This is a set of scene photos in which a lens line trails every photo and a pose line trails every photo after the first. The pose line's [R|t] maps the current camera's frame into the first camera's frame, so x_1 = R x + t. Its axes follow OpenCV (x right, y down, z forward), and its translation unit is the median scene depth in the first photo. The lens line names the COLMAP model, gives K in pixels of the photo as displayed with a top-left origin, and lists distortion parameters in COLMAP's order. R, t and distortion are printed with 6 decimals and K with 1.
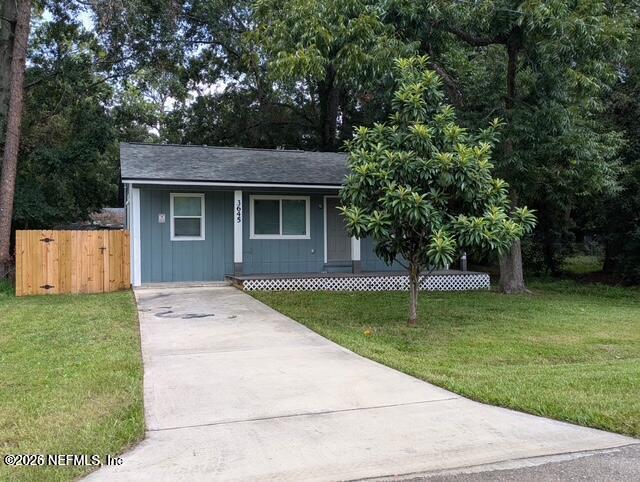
lens RADIAL K [[574.9, 0, 320.0], [0, 574.9, 241.0], [0, 0, 1]] dist [0.005739, 0.001569]
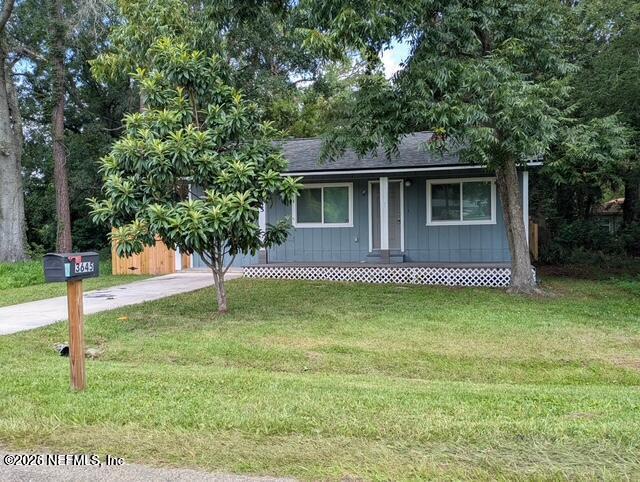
lens RADIAL K [[574.9, 0, 320.0], [0, 574.9, 241.0], [0, 0, 1]] dist [0.005739, 0.001569]
pose [[0.837496, 0.002375, -0.546438, 0.473630], [0.011457, 0.999694, 0.021904, -0.001526], [0.546323, -0.024605, 0.837213, 0.162038]]
